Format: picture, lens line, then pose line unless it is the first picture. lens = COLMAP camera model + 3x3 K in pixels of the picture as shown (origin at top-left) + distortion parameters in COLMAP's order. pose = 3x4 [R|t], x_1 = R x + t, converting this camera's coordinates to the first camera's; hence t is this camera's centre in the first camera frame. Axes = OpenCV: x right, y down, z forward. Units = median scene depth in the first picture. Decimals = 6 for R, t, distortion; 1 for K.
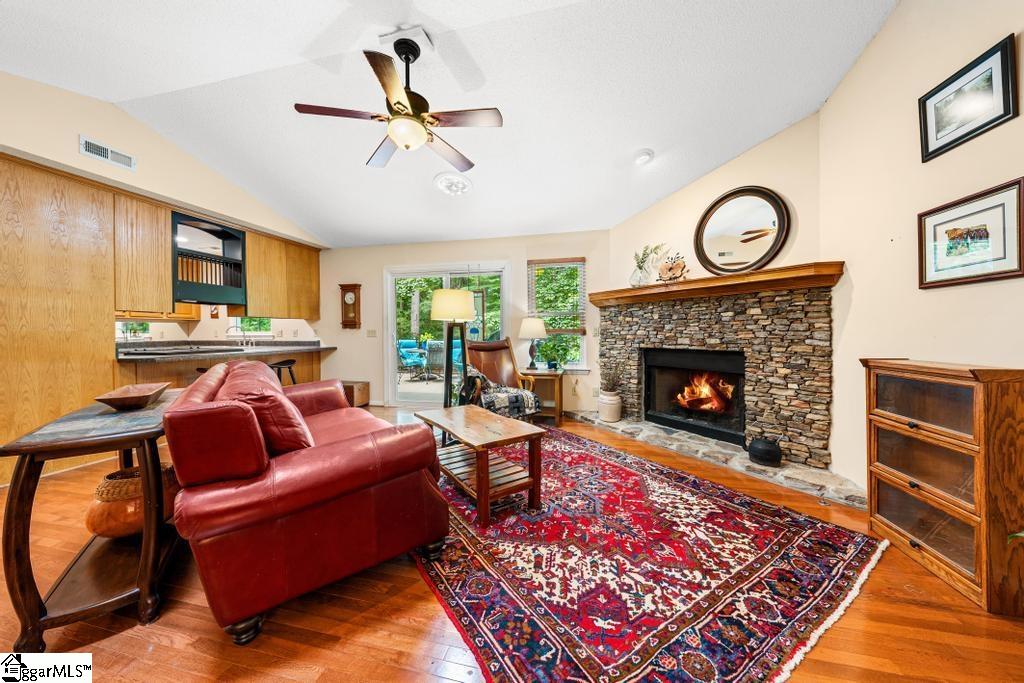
lens RADIAL K [[346.0, 0, 510.7], [0, 346.0, 339.1], [0, 0, 1]] dist [0.001938, 0.000033]
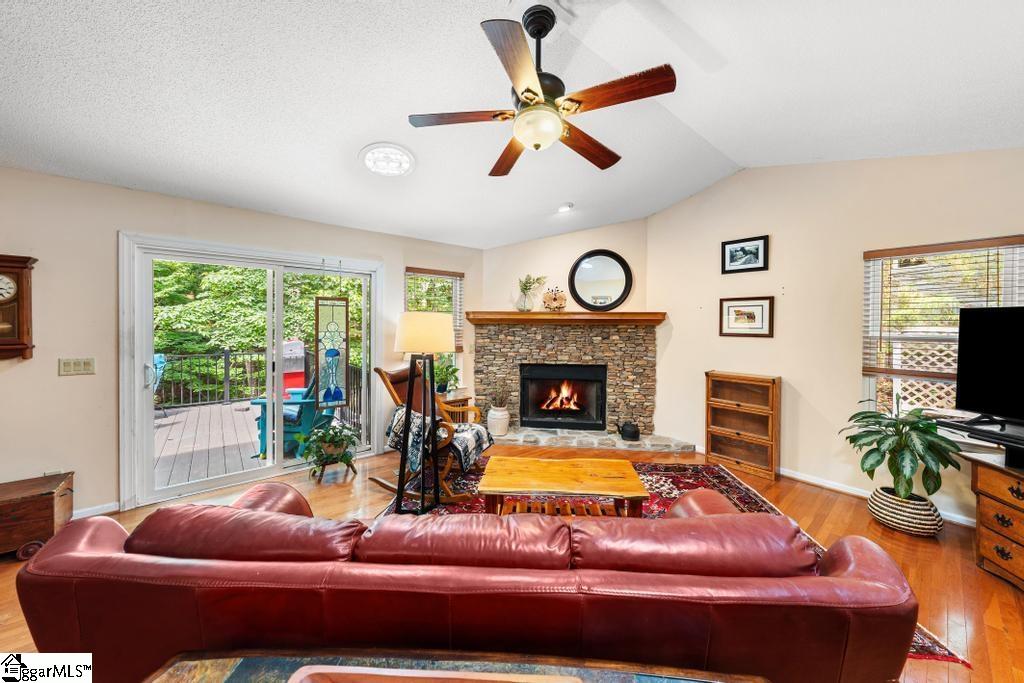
lens RADIAL K [[346.0, 0, 511.6], [0, 346.0, 332.0], [0, 0, 1]] dist [0.001938, 0.000033]
pose [[0.614091, -0.004707, 0.789221, -0.696590], [0.004648, 0.999986, 0.002347, -0.105382], [-0.789222, 0.002227, 0.614104, 0.426526]]
